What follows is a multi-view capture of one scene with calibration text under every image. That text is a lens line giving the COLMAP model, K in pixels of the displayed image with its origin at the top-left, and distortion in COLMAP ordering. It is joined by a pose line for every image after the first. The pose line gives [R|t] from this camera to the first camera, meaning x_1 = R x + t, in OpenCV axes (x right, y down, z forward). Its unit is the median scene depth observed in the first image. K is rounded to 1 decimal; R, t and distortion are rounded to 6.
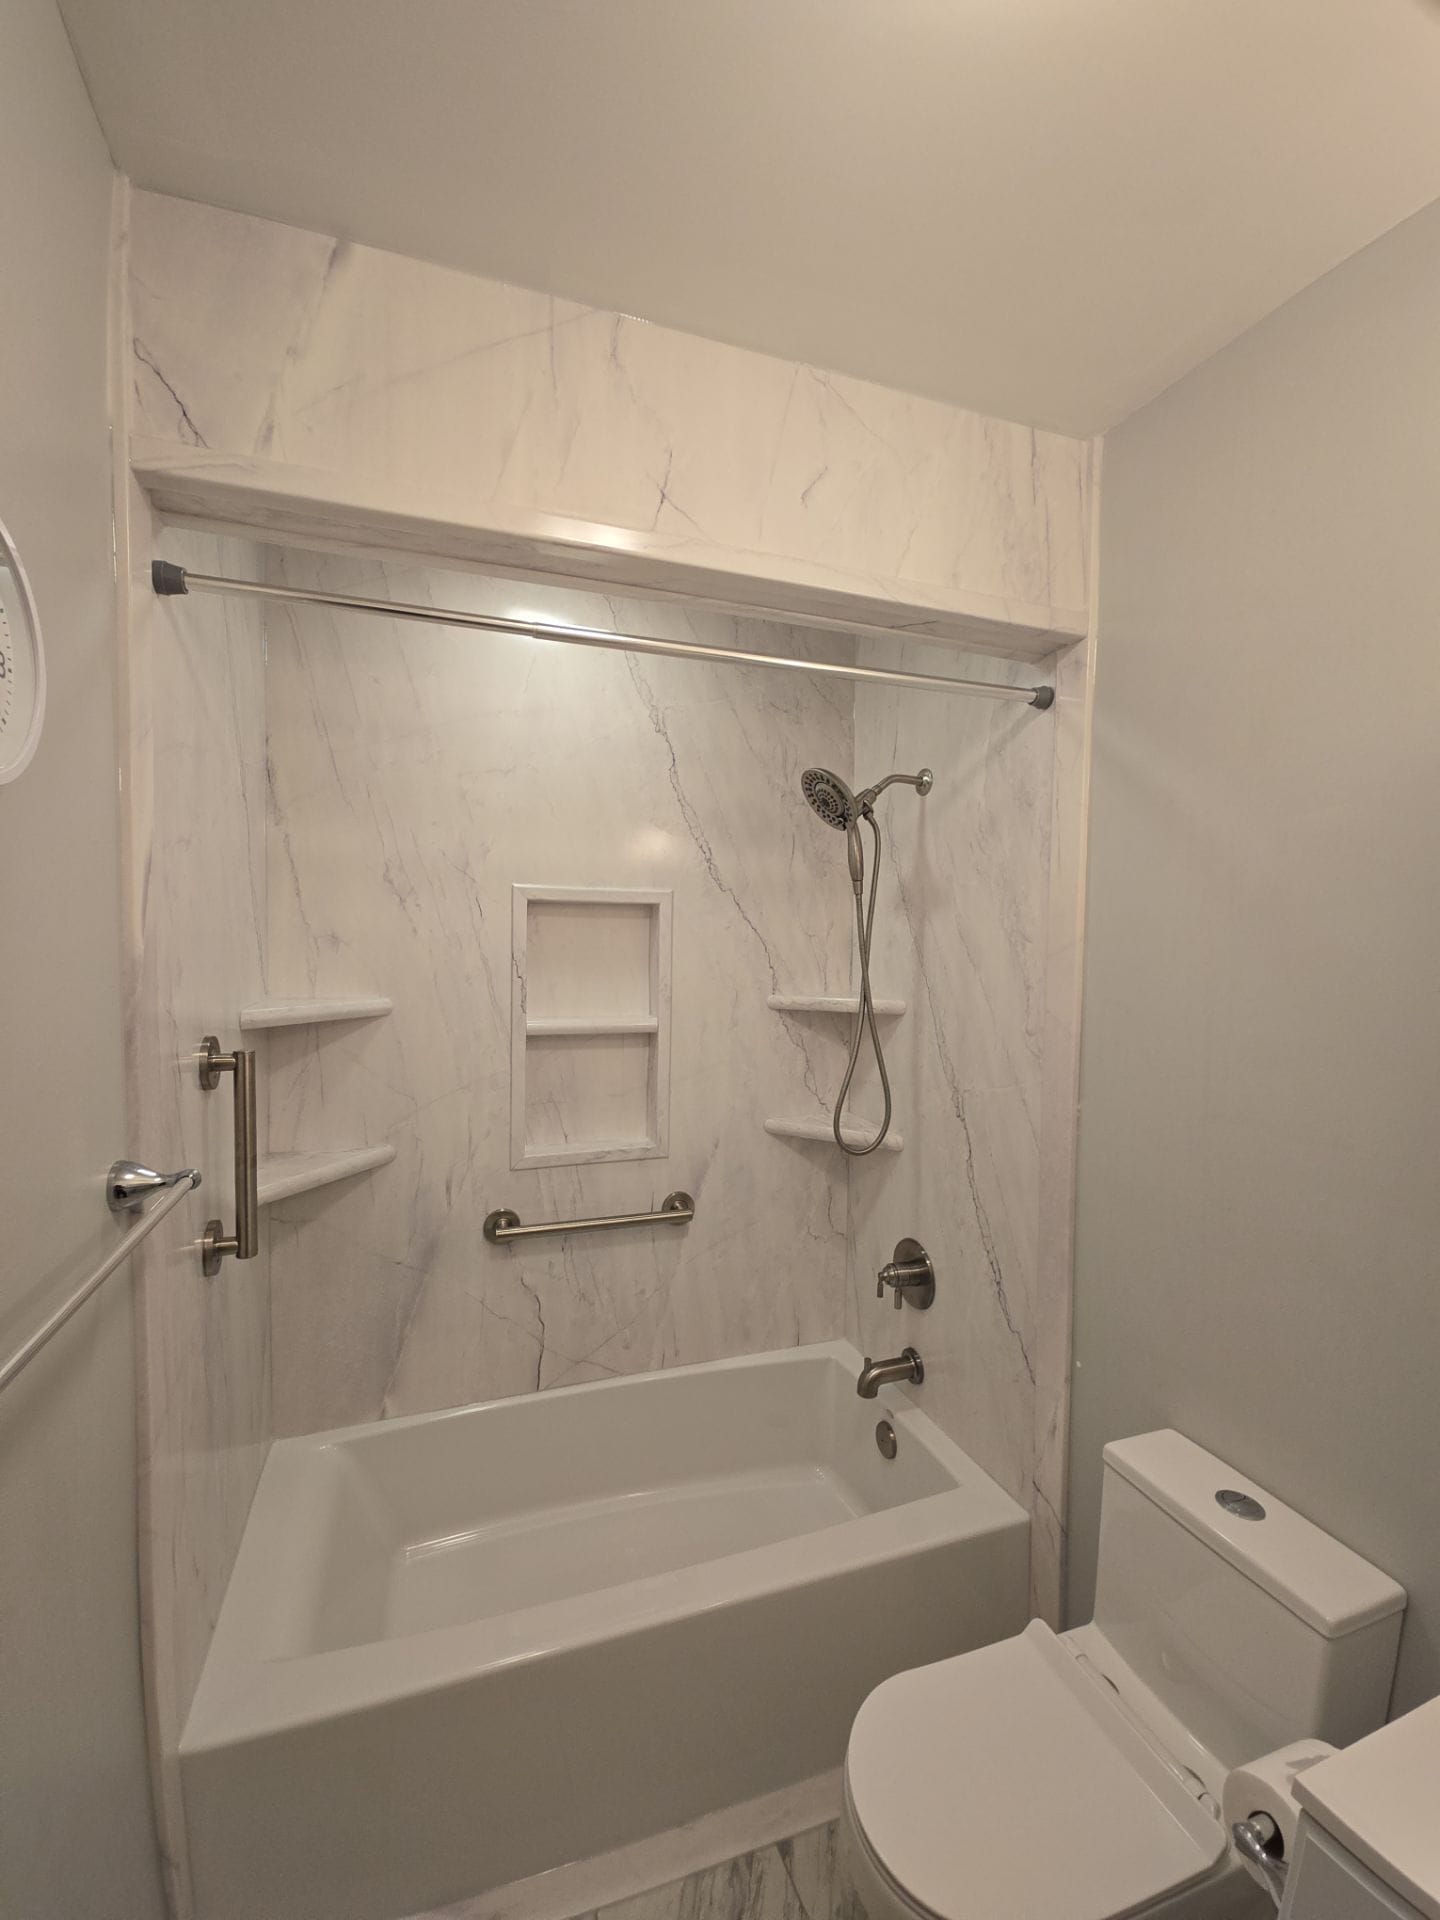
lens RADIAL K [[795.8, 0, 720.0], [0, 795.8, 960.0], [0, 0, 1]] dist [0.001176, -0.006229]
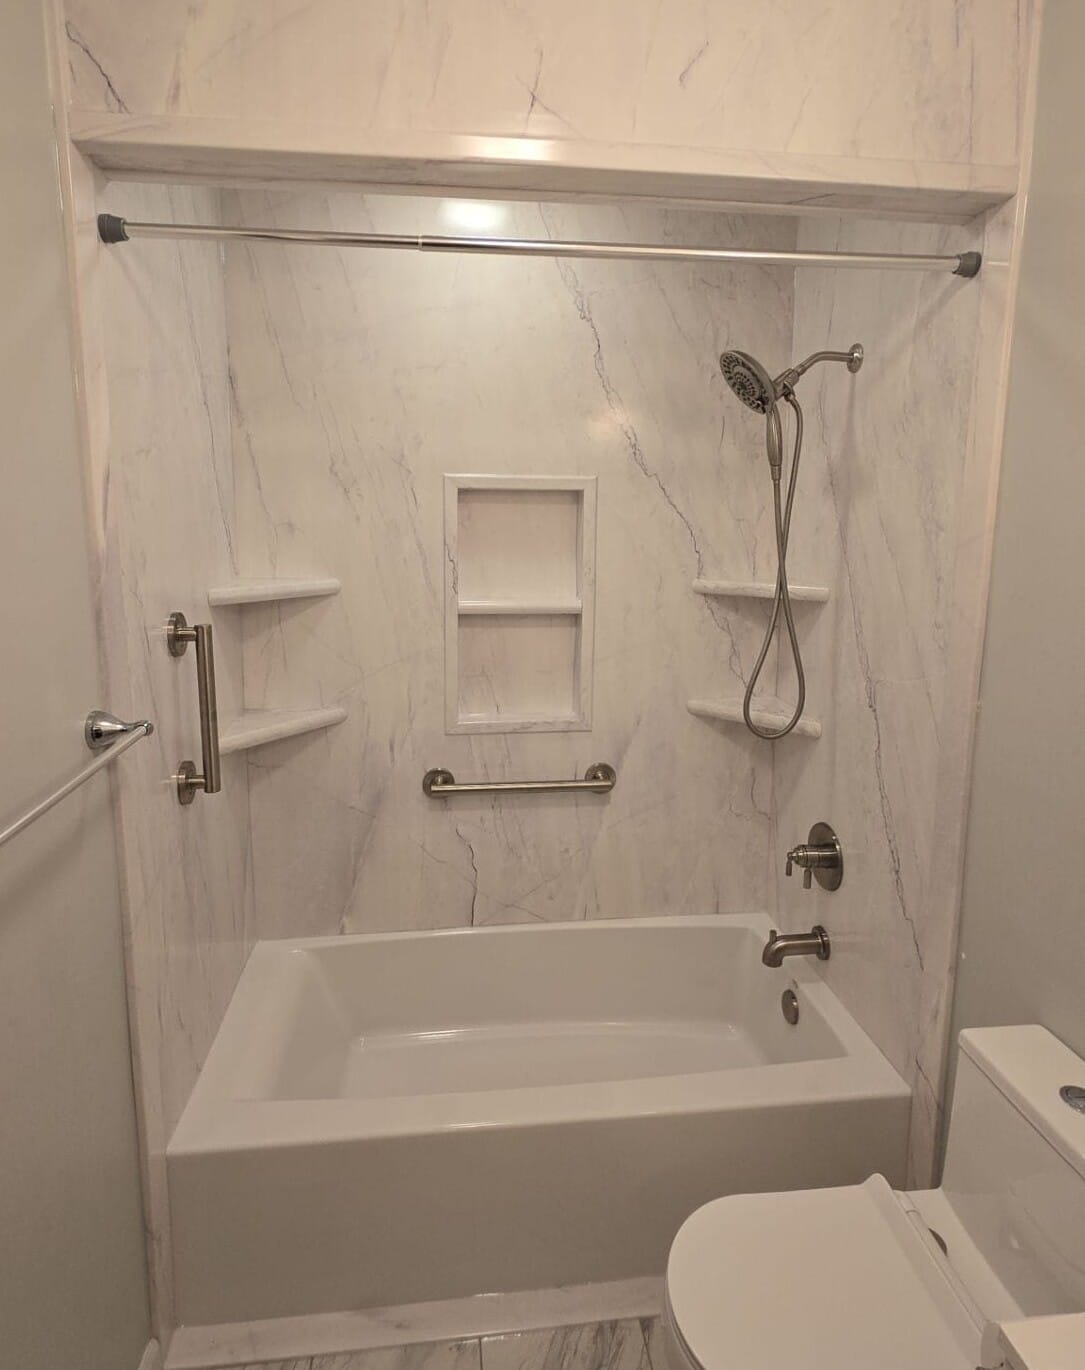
lens RADIAL K [[800.0, 0, 541.2], [0, 800.0, 618.0], [0, 0, 1]] dist [-0.003517, -0.001726]
pose [[0.975497, 0.024255, -0.218673, 0.120469], [-0.000977, 0.994373, 0.105935, -0.018354], [0.220011, -0.103125, 0.970031, -0.043095]]
